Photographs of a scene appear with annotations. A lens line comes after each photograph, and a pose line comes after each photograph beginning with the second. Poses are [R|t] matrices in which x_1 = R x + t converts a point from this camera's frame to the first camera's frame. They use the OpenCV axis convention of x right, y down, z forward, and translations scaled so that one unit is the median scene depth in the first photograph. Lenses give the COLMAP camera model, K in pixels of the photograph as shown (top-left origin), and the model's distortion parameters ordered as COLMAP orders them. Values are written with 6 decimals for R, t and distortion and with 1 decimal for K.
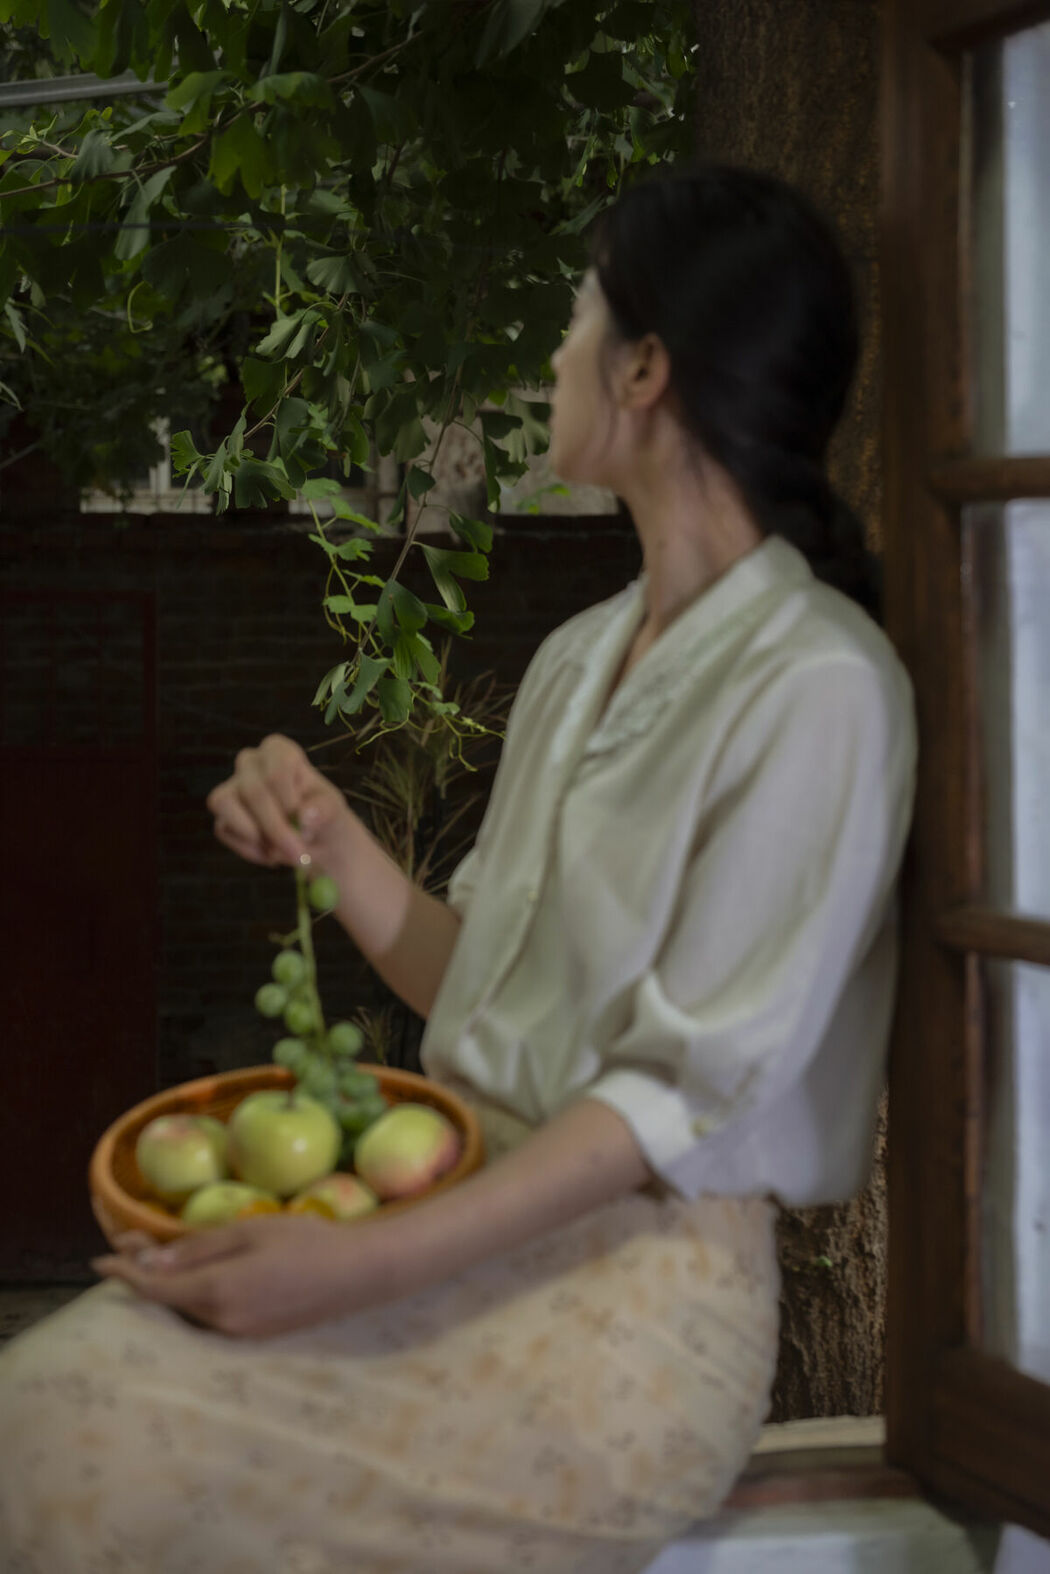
lens RADIAL K [[2889.5, 0, 530.9], [0, 2889.5, 789.0], [0, 0, 1]] dist [0.063619, 0.000000]
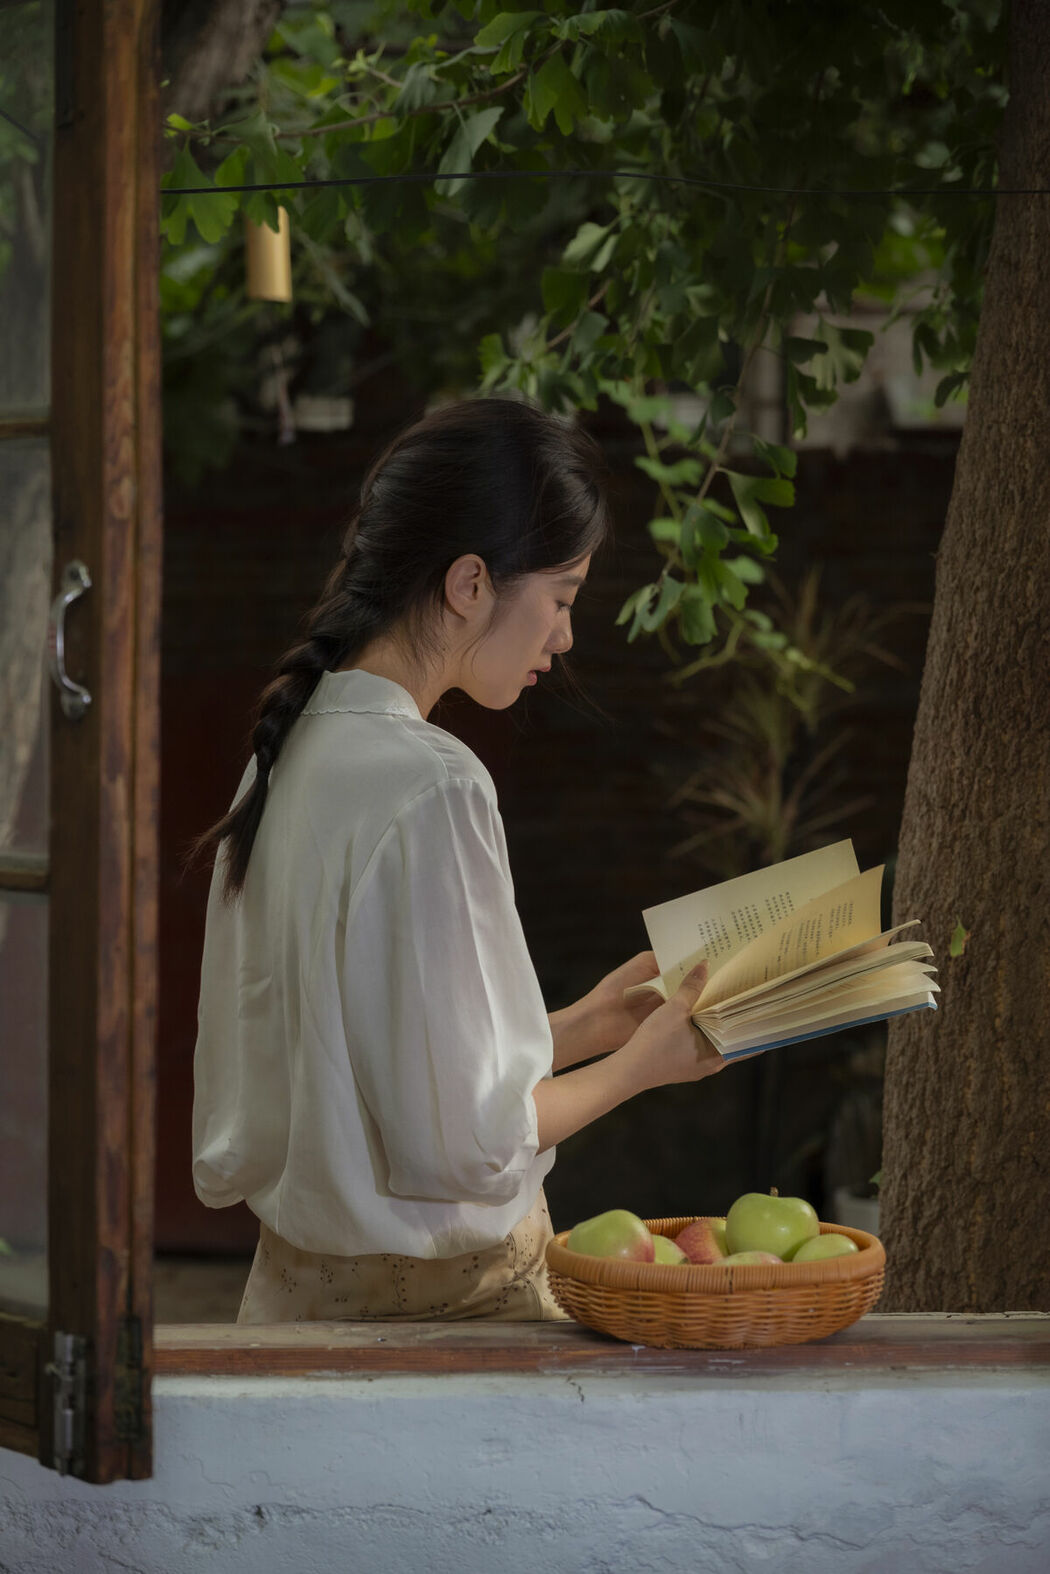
lens RADIAL K [[3427.3, 0, 513.5], [0, 3427.3, 775.8], [0, 0, 1]] dist [0.093352, 0.000000]
pose [[0.989969, -0.000013, -0.141288, 0.052522], [0.001751, 0.999924, 0.012182, 0.006935], [0.141277, -0.012308, 0.989894, -0.187247]]
